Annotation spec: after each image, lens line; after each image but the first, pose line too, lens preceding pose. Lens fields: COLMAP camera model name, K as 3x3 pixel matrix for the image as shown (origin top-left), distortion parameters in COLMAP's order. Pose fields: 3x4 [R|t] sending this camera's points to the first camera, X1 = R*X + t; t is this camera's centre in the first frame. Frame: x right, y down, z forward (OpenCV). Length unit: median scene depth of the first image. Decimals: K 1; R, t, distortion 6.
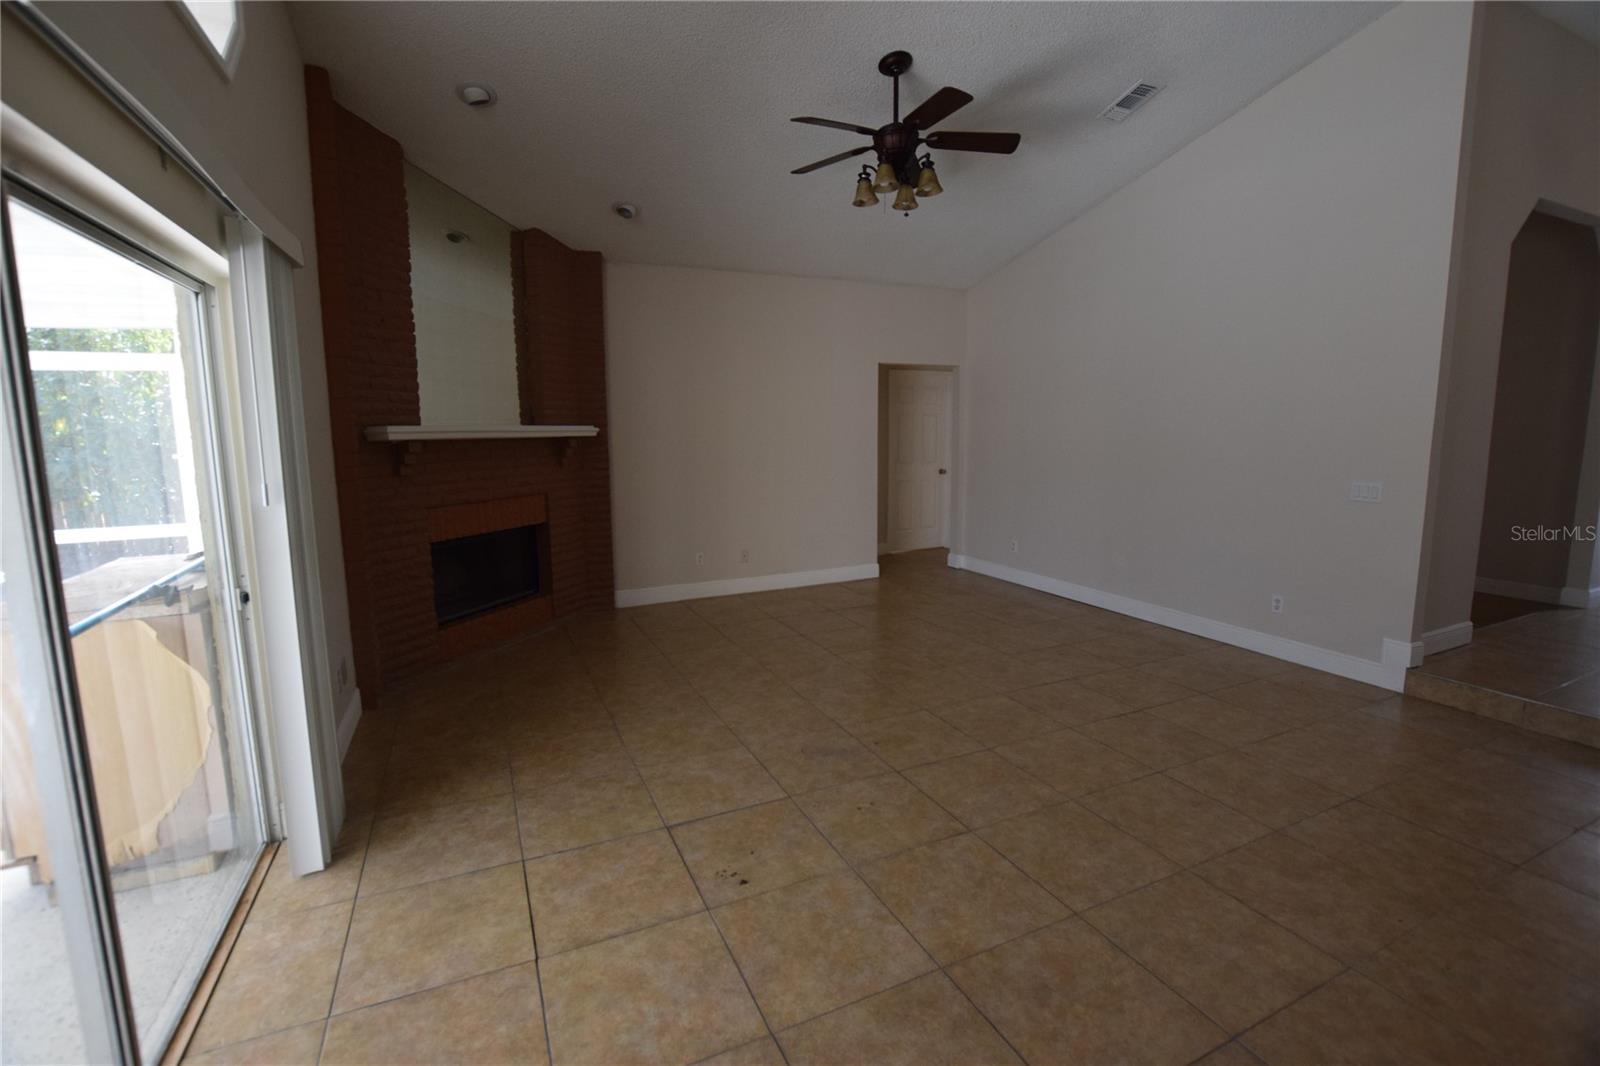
lens RADIAL K [[706.0, 0, 792.4], [0, 706.0, 529.9], [0, 0, 1]] dist [-0.031559, 0.002627]
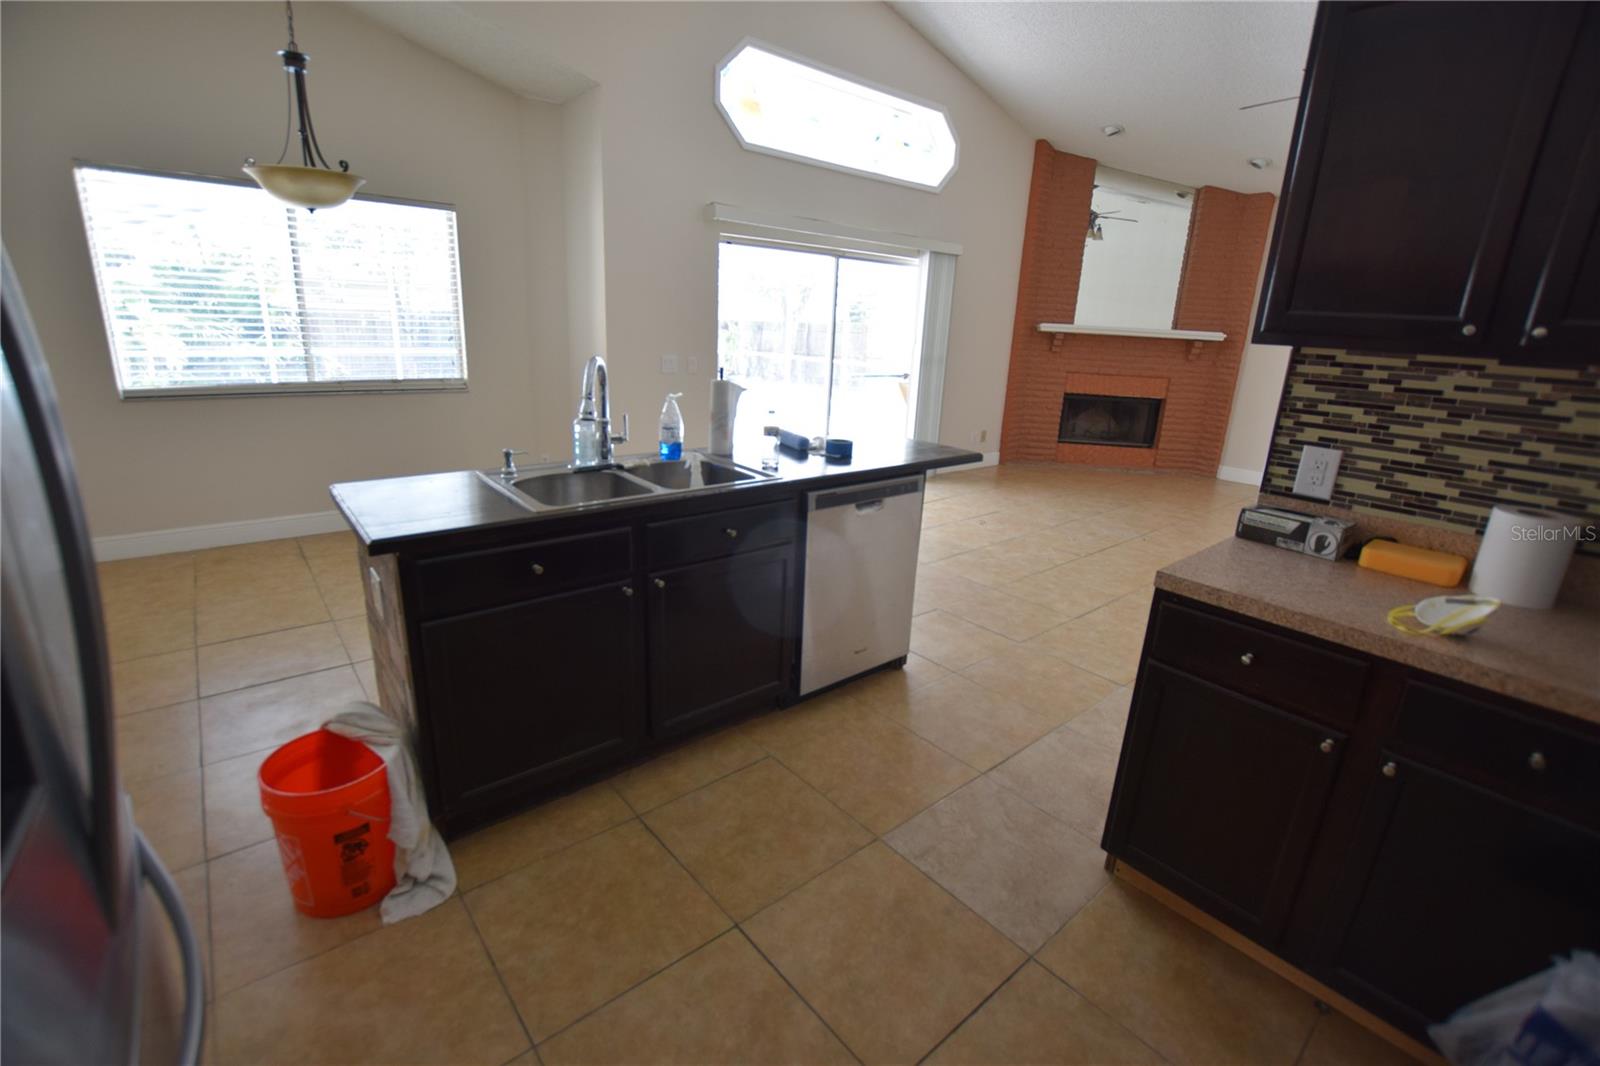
lens RADIAL K [[706.0, 0, 794.6], [0, 706.0, 528.2], [0, 0, 1]] dist [-0.031559, 0.002627]
pose [[0.267879, 0.288396, -0.919276, 1.137835], [-0.181065, 0.952216, 0.245968, 0.035153], [0.946286, 0.100559, 0.307297, -0.171106]]
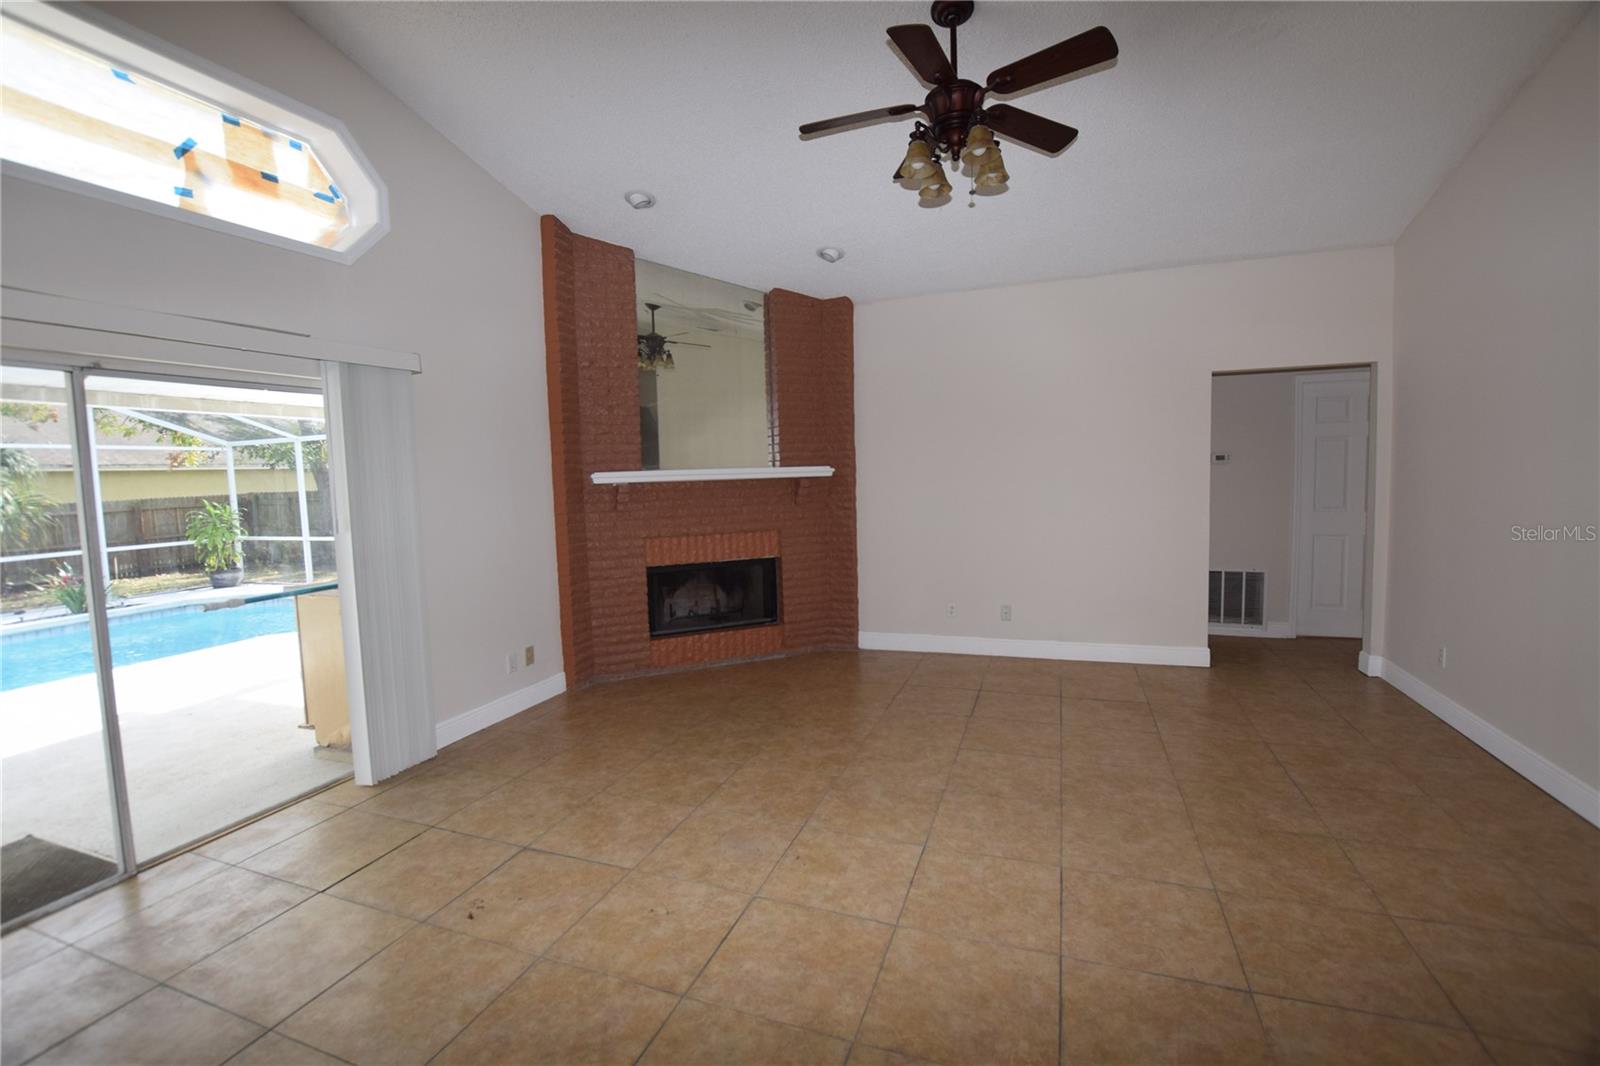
lens RADIAL K [[706.0, 0, 788.0], [0, 706.0, 525.7], [0, 0, 1]] dist [-0.031559, 0.002627]
pose [[0.697969, 0.039750, -0.715024, 0.582078], [-0.076724, 0.996862, -0.019476, -0.052737], [0.712006, 0.068453, 0.698828, 0.348194]]
